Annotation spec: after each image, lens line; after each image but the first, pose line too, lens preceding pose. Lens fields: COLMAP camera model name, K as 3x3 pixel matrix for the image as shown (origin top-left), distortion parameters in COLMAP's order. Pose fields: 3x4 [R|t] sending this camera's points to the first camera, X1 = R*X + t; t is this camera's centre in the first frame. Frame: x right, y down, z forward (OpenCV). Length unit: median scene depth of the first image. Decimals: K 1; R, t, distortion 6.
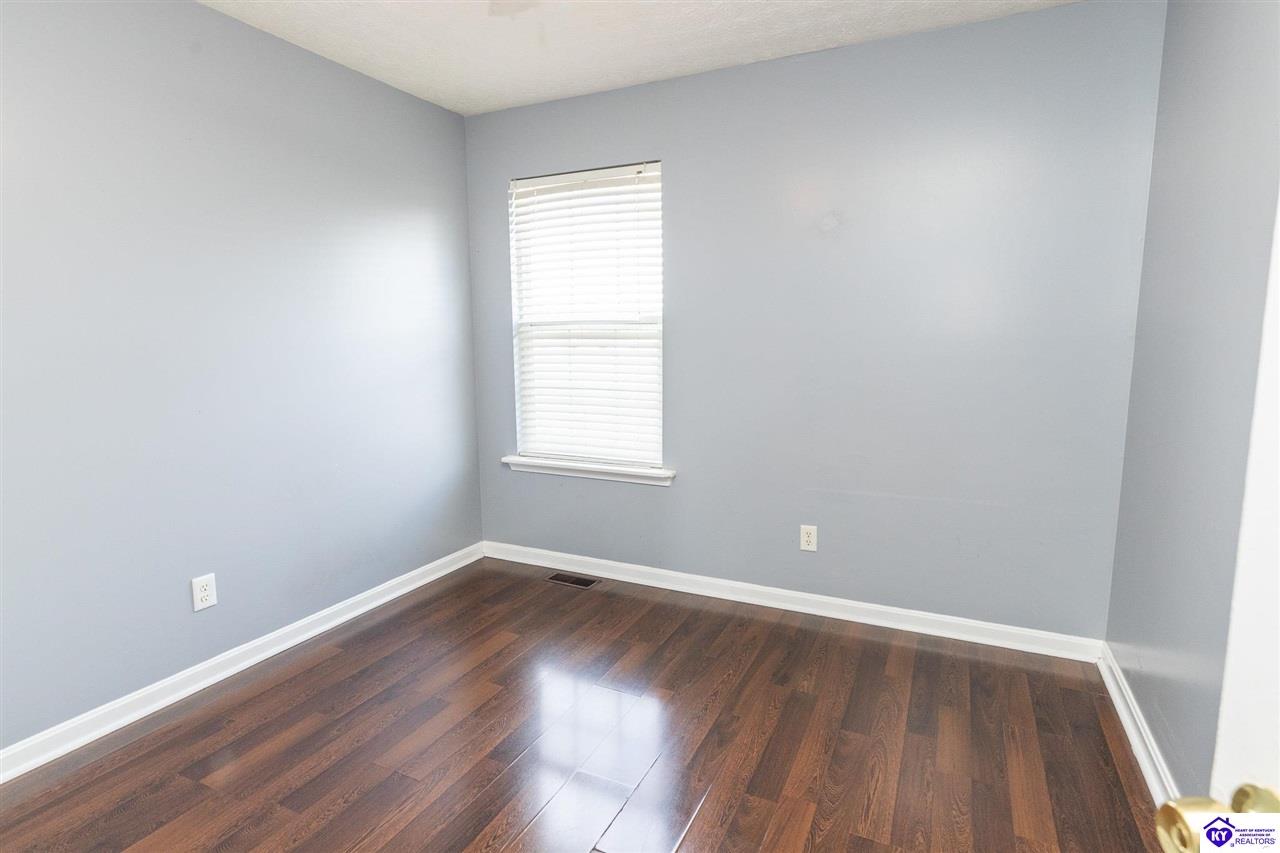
lens RADIAL K [[626.2, 0, 646.0], [0, 626.2, 425.7], [0, 0, 1]] dist [-0.000089, 0.002834]
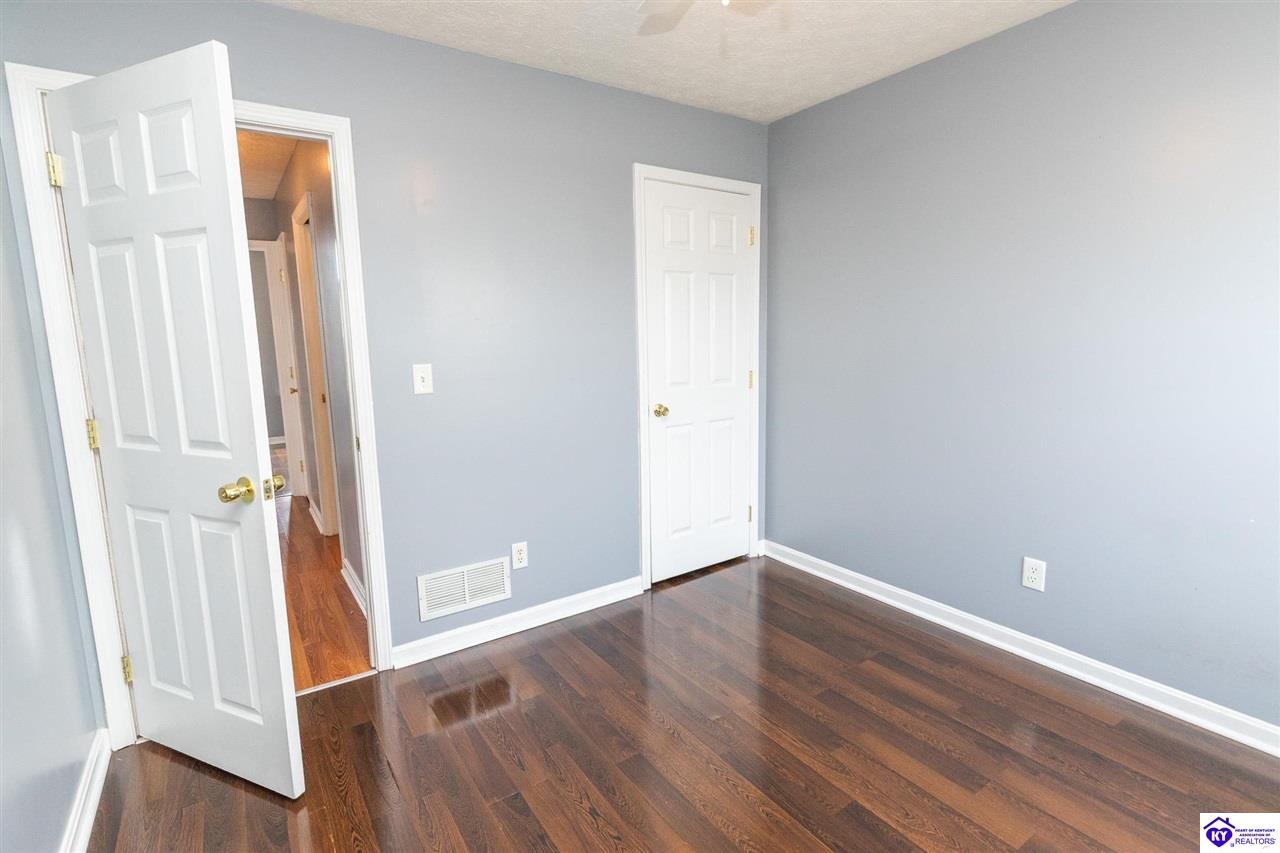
lens RADIAL K [[626.2, 0, 637.4], [0, 626.2, 422.8], [0, 0, 1]] dist [-0.000089, 0.002834]
pose [[-0.498576, 0.143167, -0.854942, 0.597891], [-0.099249, 0.970353, 0.220372, -0.179498], [0.861146, 0.194724, -0.469586, 1.020441]]
